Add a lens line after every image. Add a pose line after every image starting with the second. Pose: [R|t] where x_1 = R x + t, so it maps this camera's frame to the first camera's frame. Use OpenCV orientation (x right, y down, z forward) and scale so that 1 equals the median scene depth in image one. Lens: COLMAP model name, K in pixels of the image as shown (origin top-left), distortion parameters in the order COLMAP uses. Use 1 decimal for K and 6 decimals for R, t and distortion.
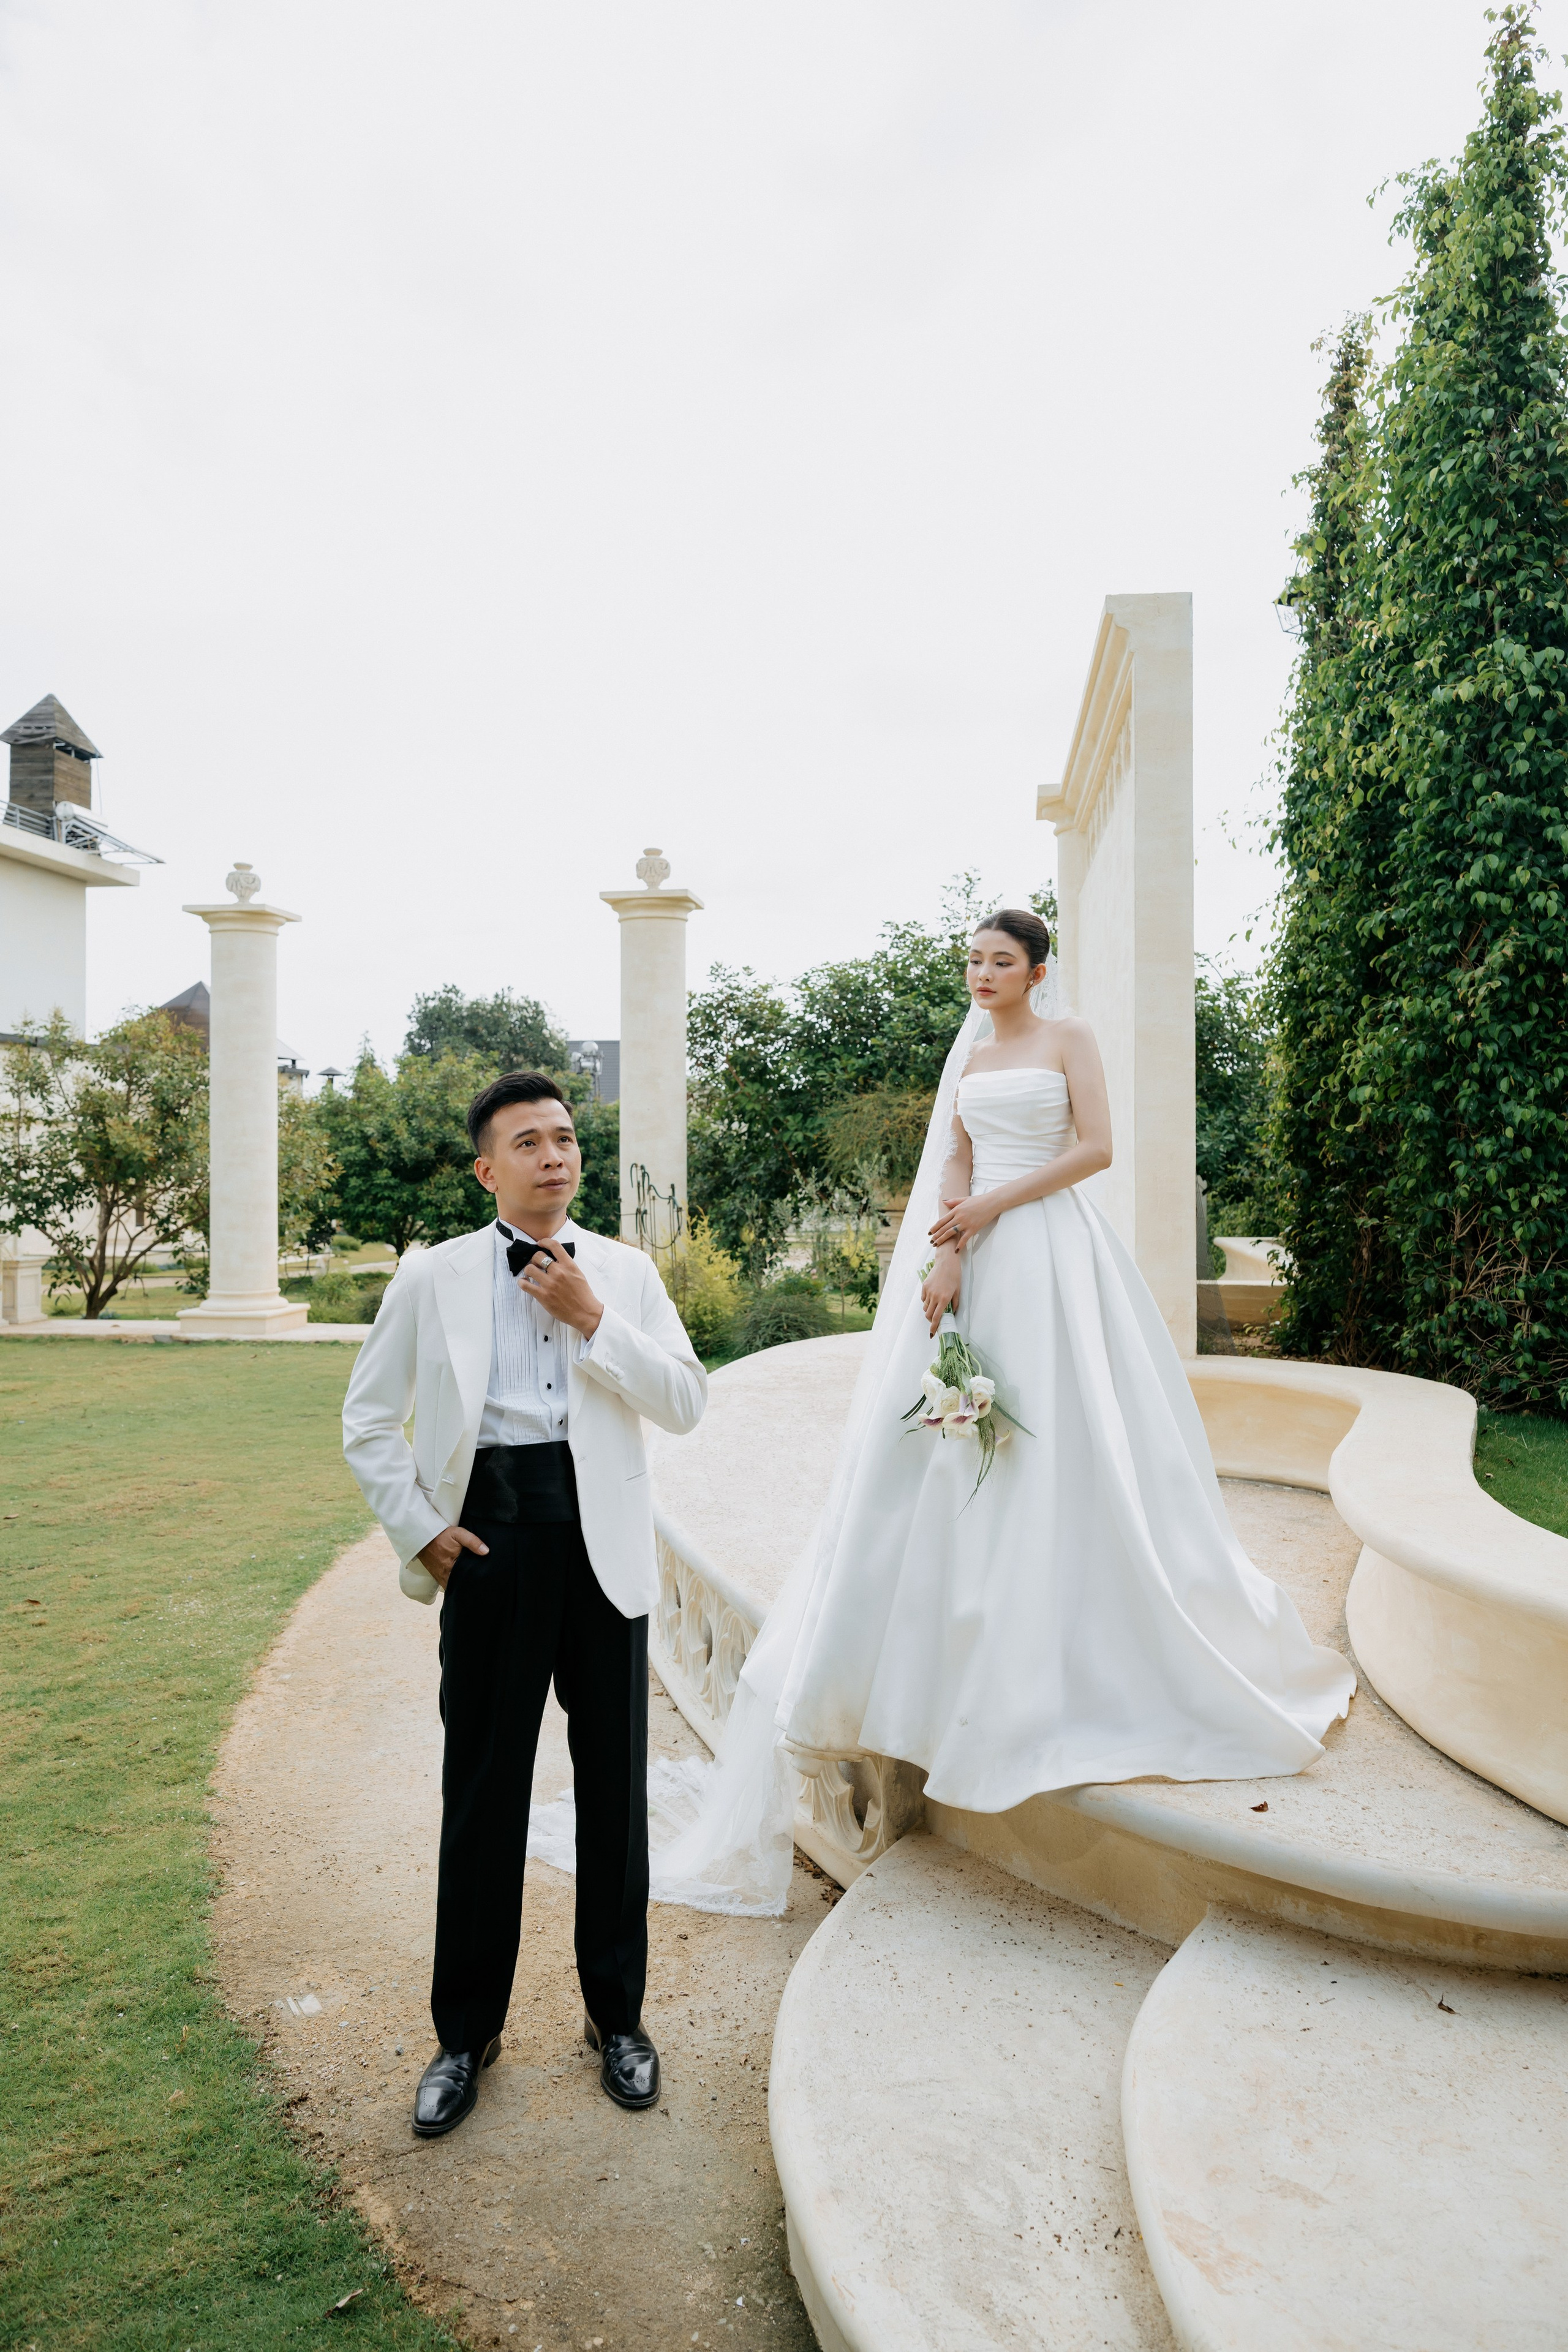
lens RADIAL K [[1555.6, 0, 801.5], [0, 1555.6, 1132.2], [0, 0, 1]] dist [0.000287, 0.002250]
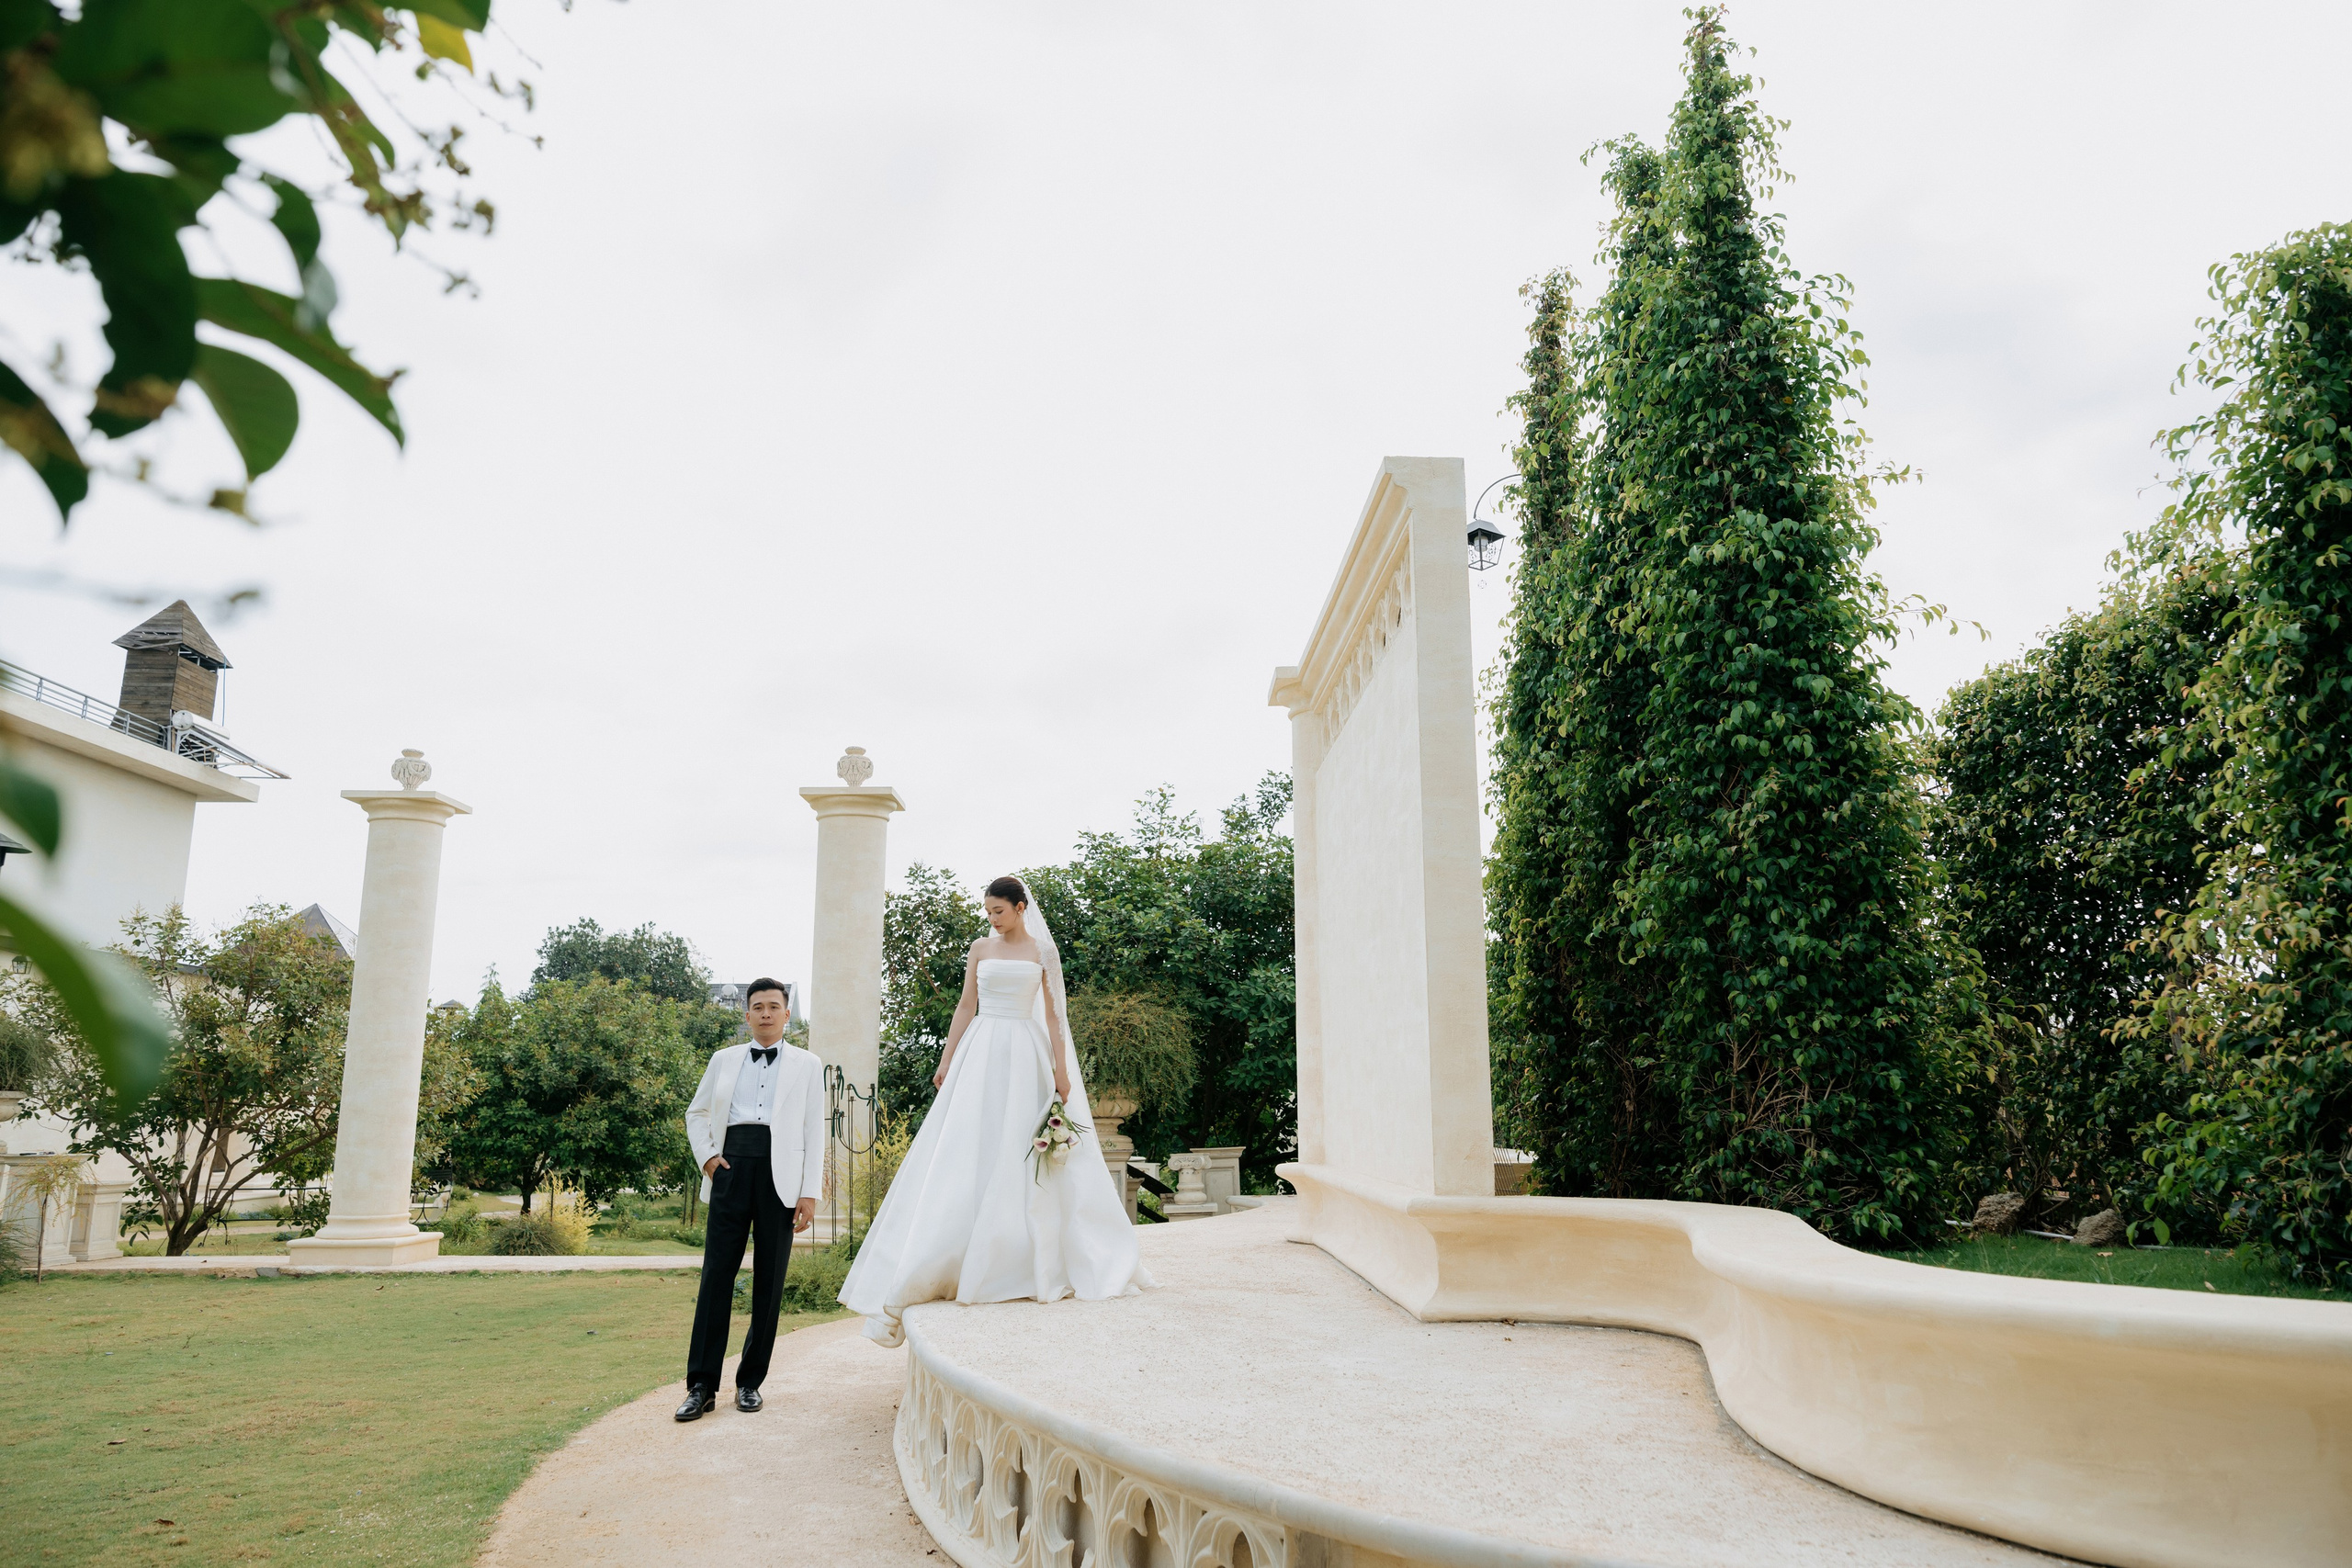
lens RADIAL K [[1557.8, 0, 1177.5], [0, 1557.8, 781.1], [0, 0, 1]] dist [0.001505, 0.002716]
pose [[0.989169, 0.027711, 0.144141, -0.093653], [0.000500, 0.981375, -0.192100, 0.078056], [-0.146780, 0.190091, 0.970732, 0.027099]]
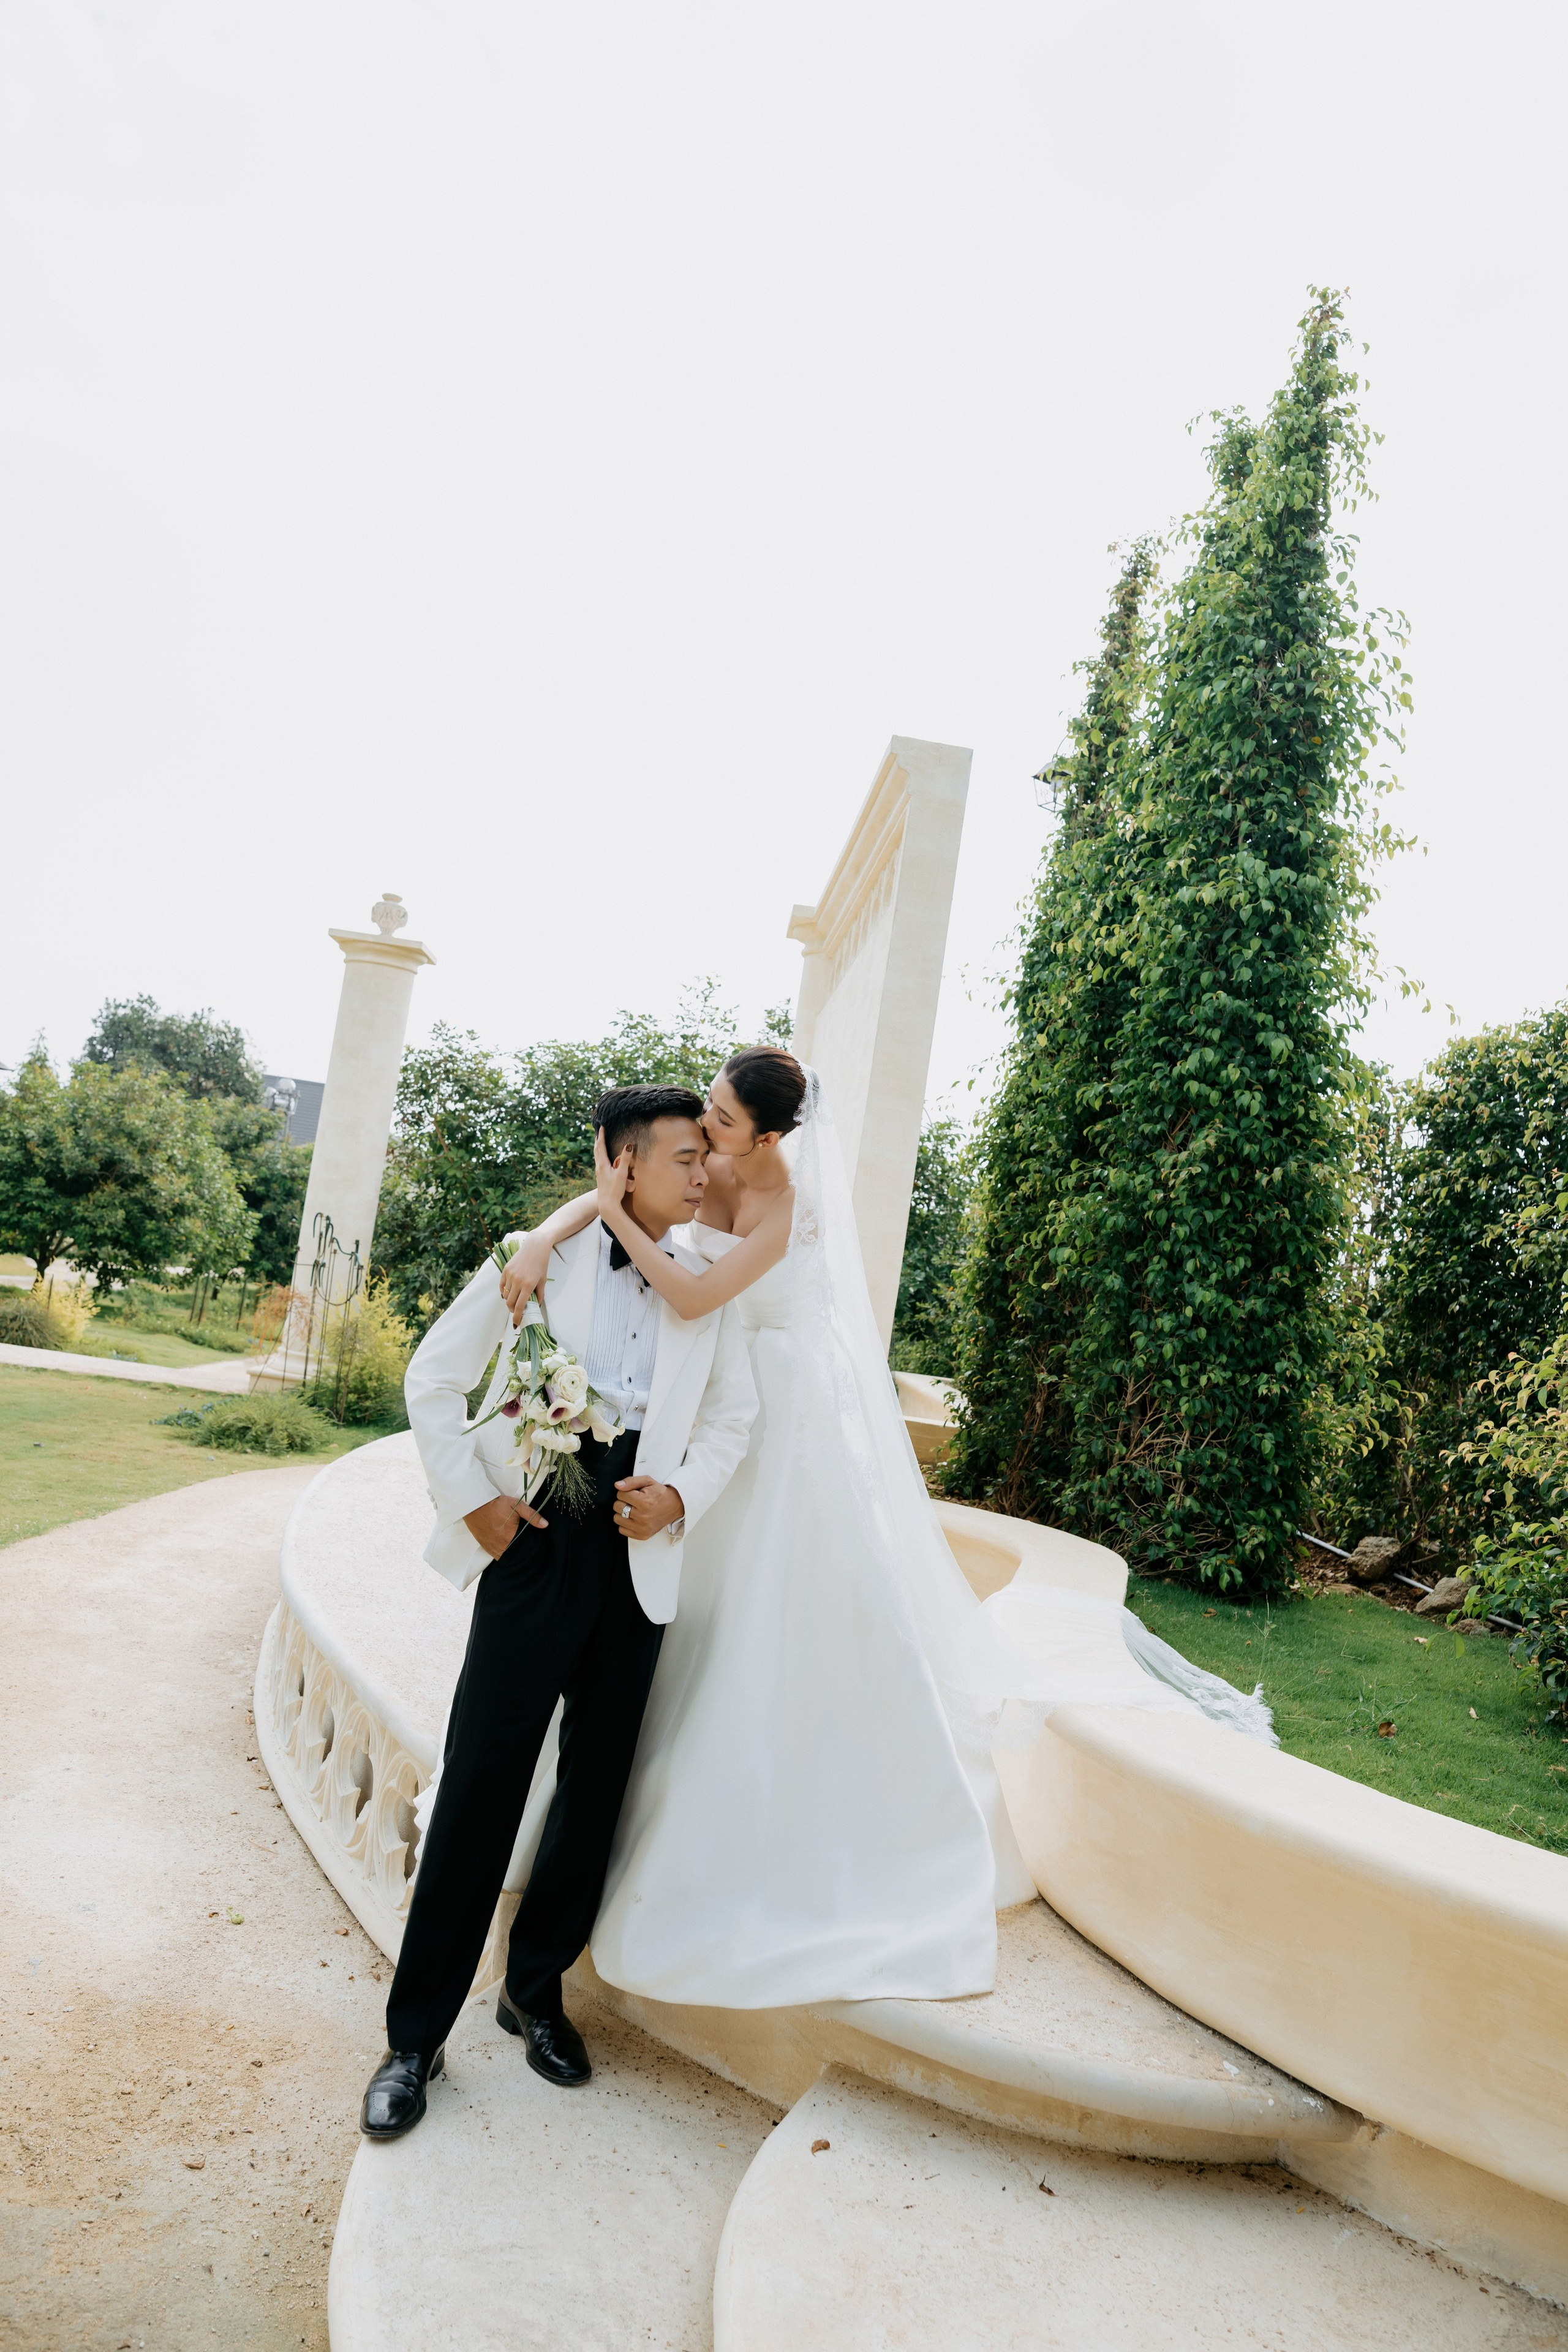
lens RADIAL K [[1554.9, 0, 792.3], [0, 1554.9, 1157.7], [0, 0, 1]] dist [0.006039, -0.003738]
pose [[0.970765, 0.157077, 0.181500, -0.011089], [-0.148750, 0.987131, -0.058702, -0.000860], [-0.188385, 0.029987, 0.981637, 0.016368]]
